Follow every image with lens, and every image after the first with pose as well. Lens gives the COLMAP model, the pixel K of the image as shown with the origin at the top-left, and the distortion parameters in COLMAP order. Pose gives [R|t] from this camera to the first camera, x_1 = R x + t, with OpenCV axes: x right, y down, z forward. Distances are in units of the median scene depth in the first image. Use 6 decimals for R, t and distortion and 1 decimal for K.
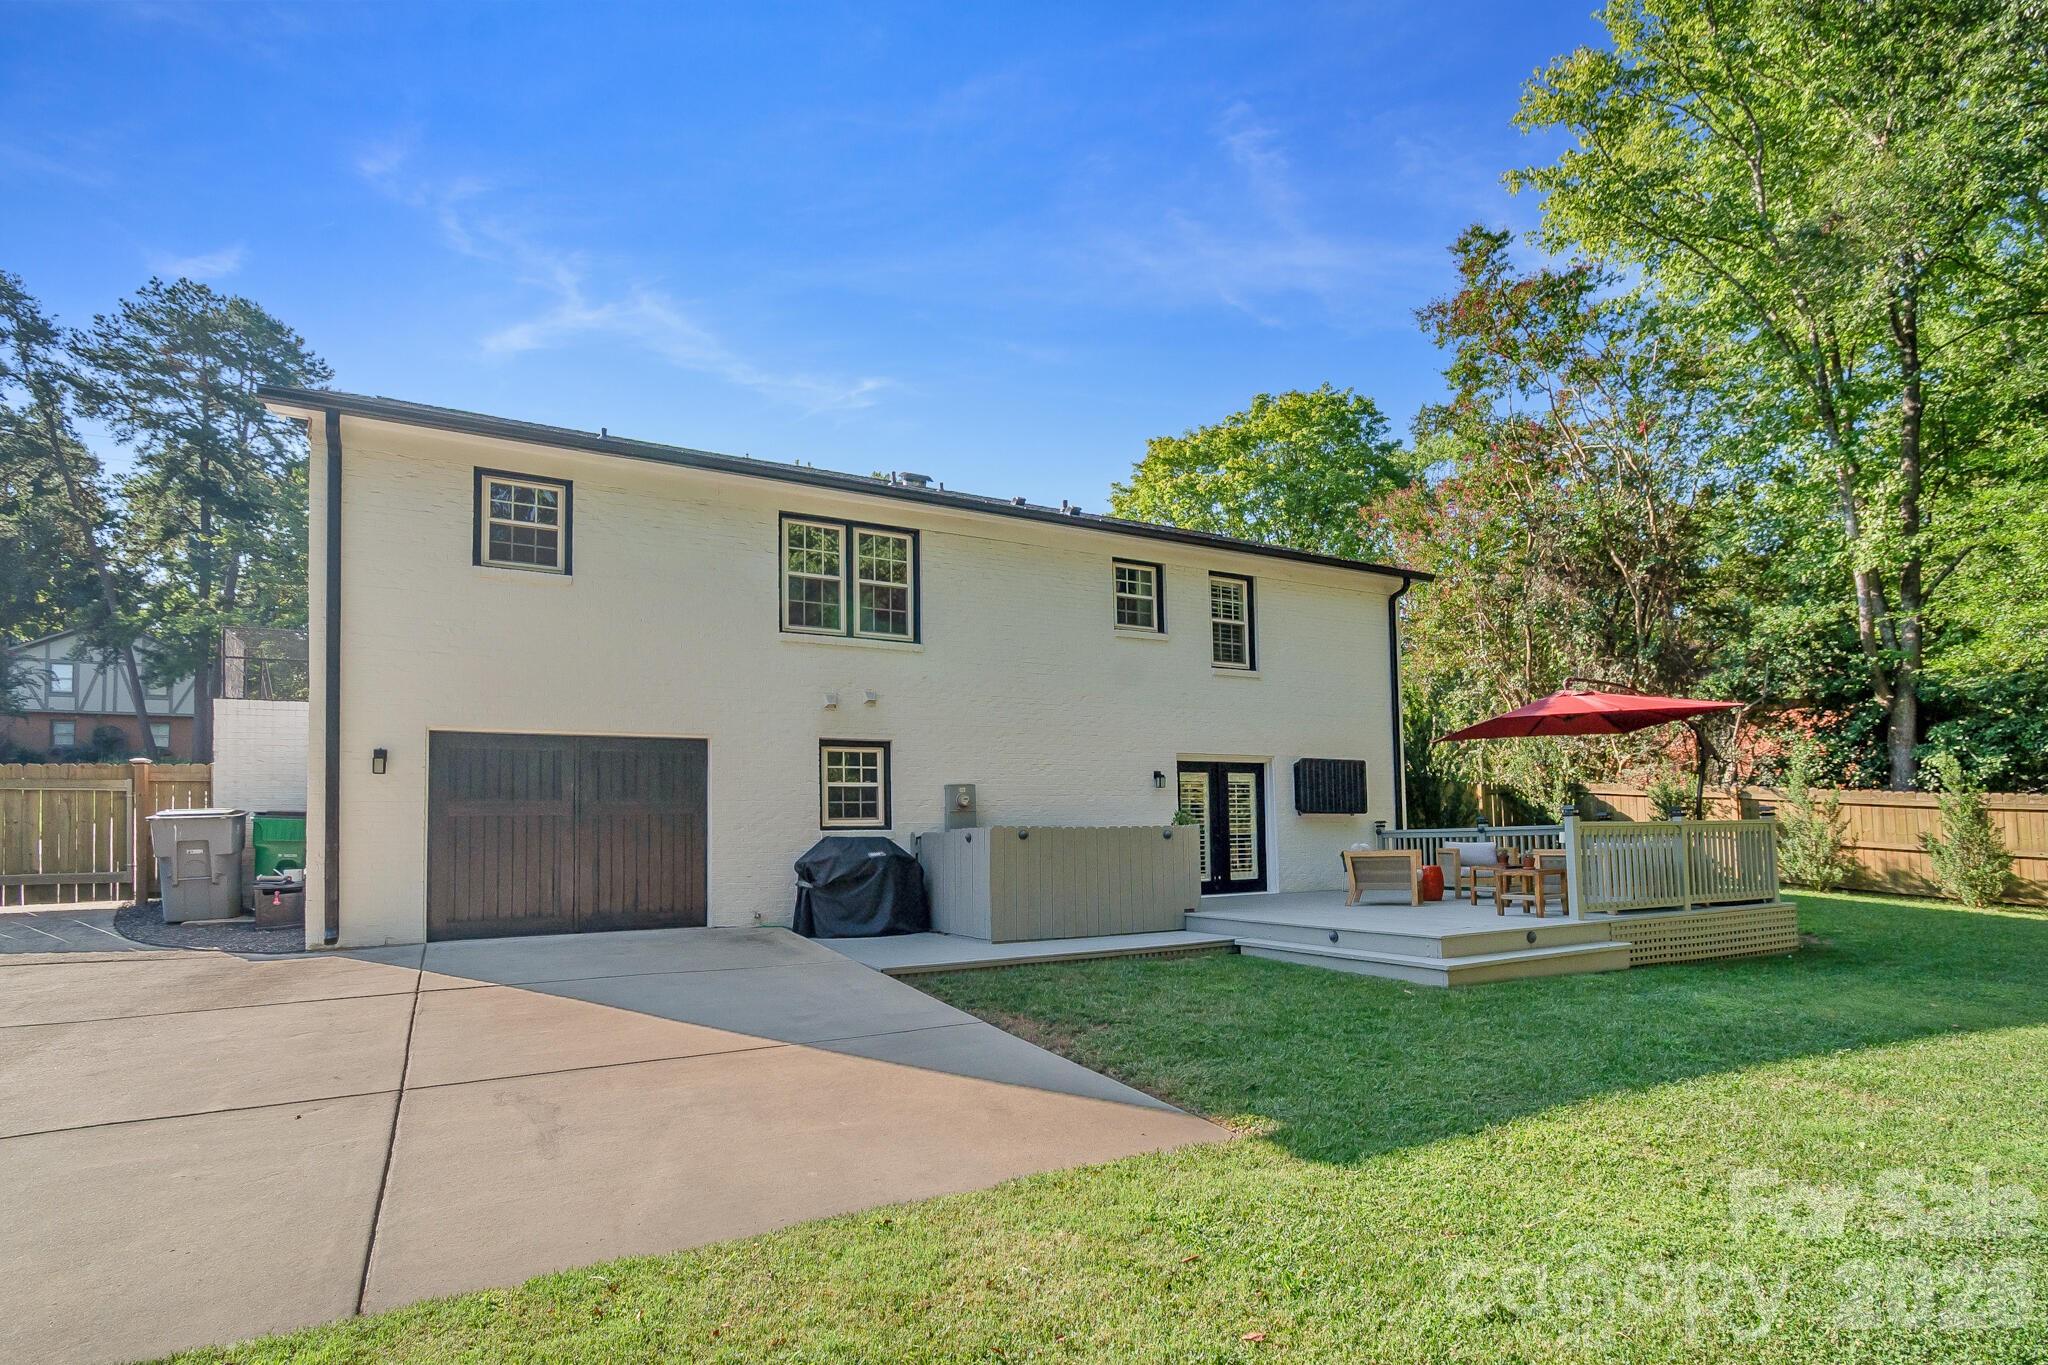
lens RADIAL K [[930.9, 0, 1040.6], [0, 930.9, 801.1], [0, 0, 1]] dist [0.003365, -0.002176]
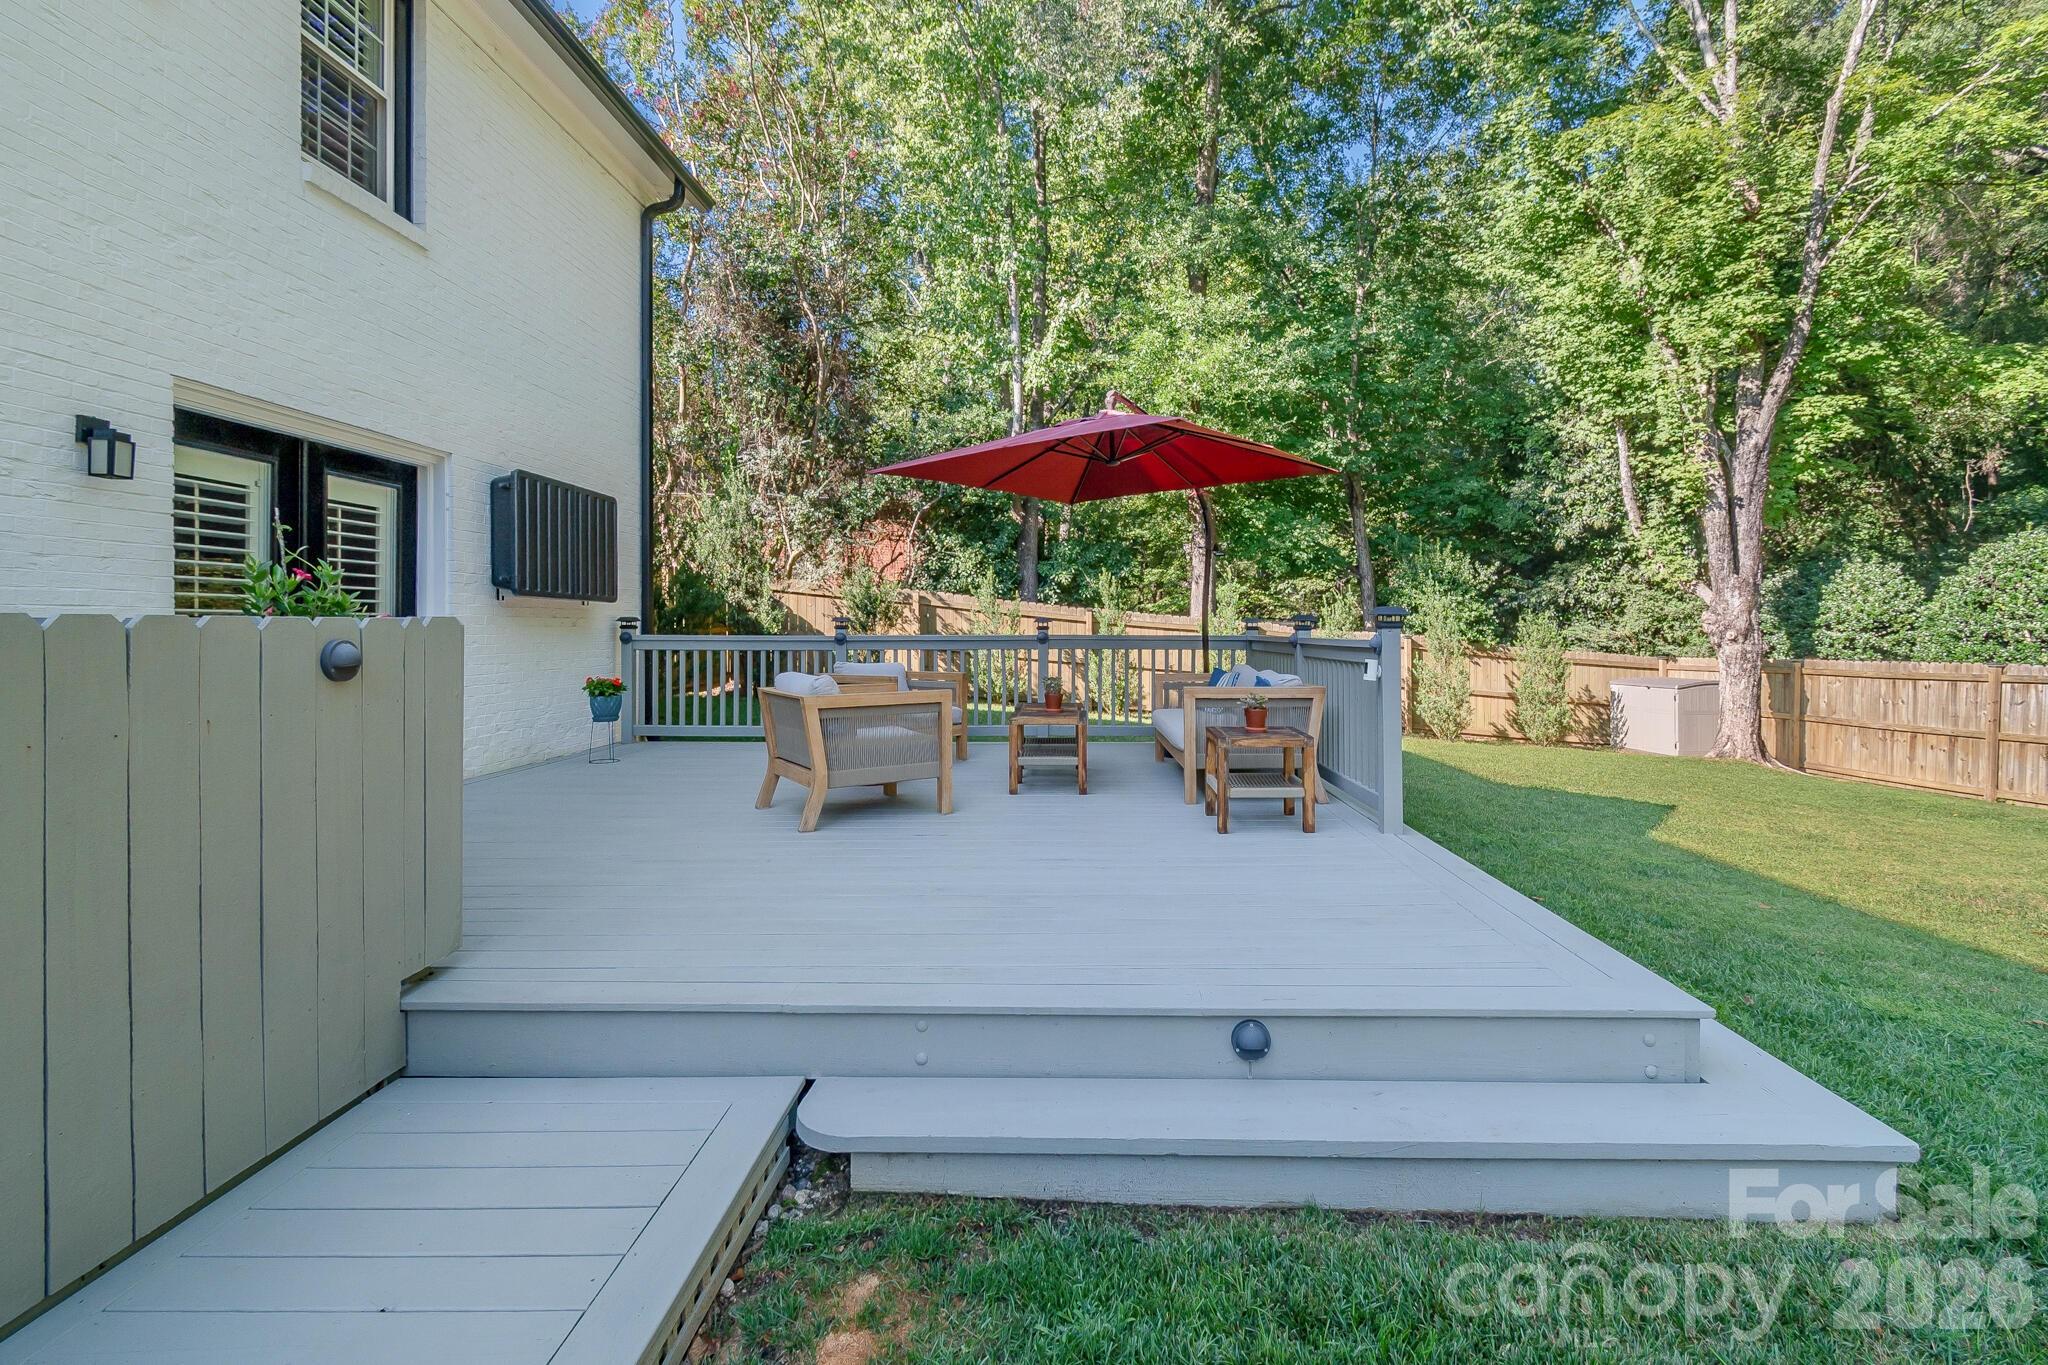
lens RADIAL K [[930.9, 0, 1051.2], [0, 930.9, 645.8], [0, 0, 1]] dist [0.003365, -0.002176]
pose [[0.491720, 0.006913, 0.870726, 0.020445], [-0.048817, 0.998615, 0.019640, 0.016742], [-0.869384, -0.052164, 0.491377, 0.570325]]
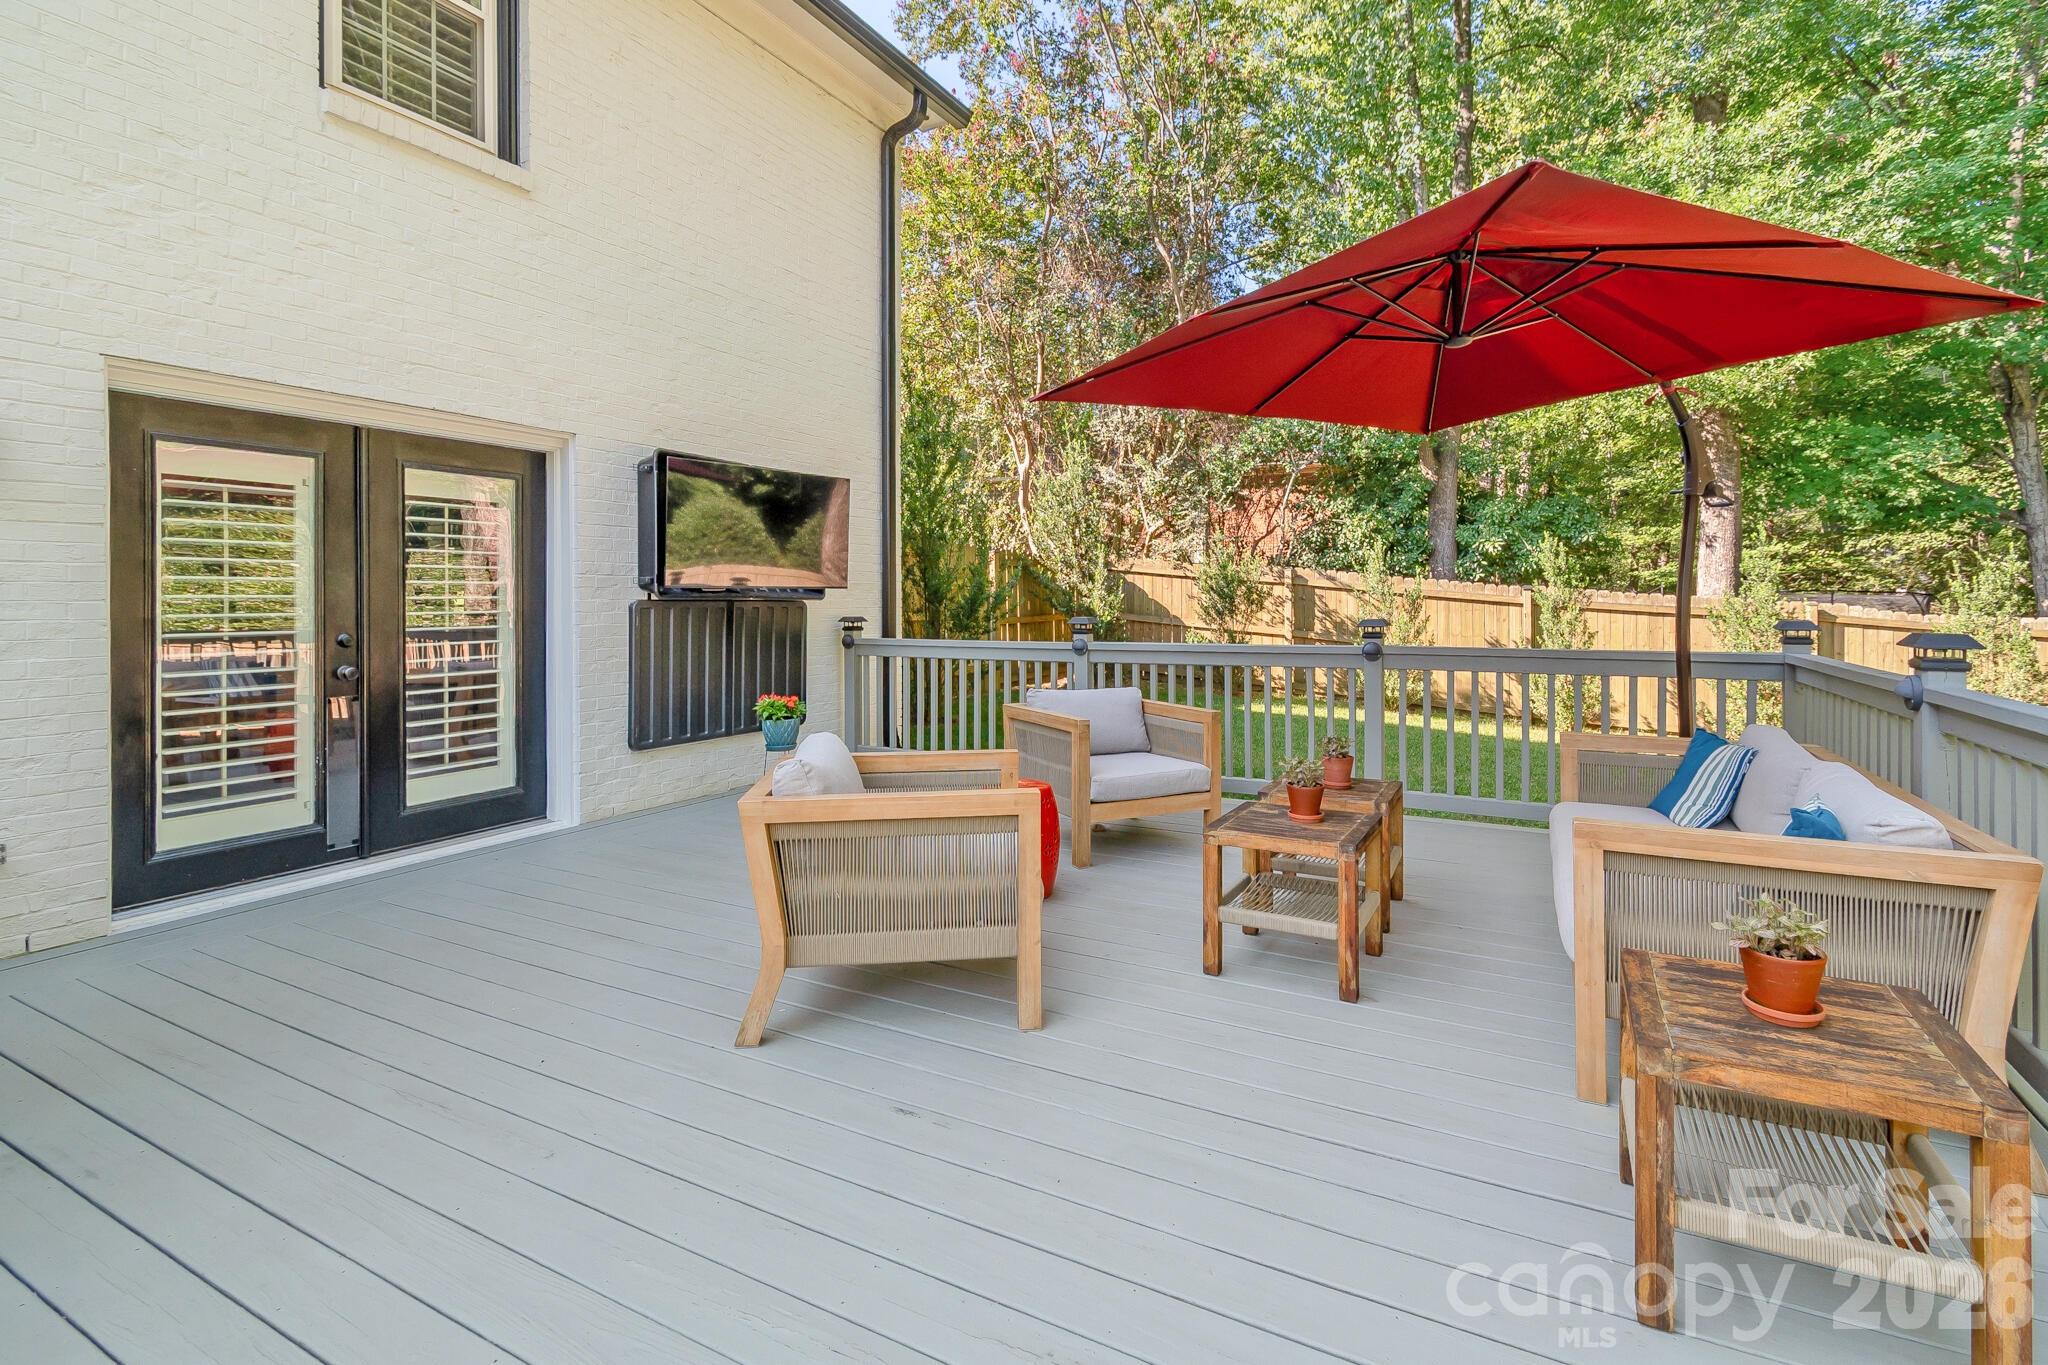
lens RADIAL K [[930.9, 0, 1029.9], [0, 930.9, 610.1], [0, 0, 1]] dist [0.003365, -0.002176]
pose [[0.842321, 0.012839, 0.538824, 0.211517], [-0.036557, 0.998775, 0.033351, -0.000042], [-0.537735, -0.047790, 0.841758, 0.625370]]
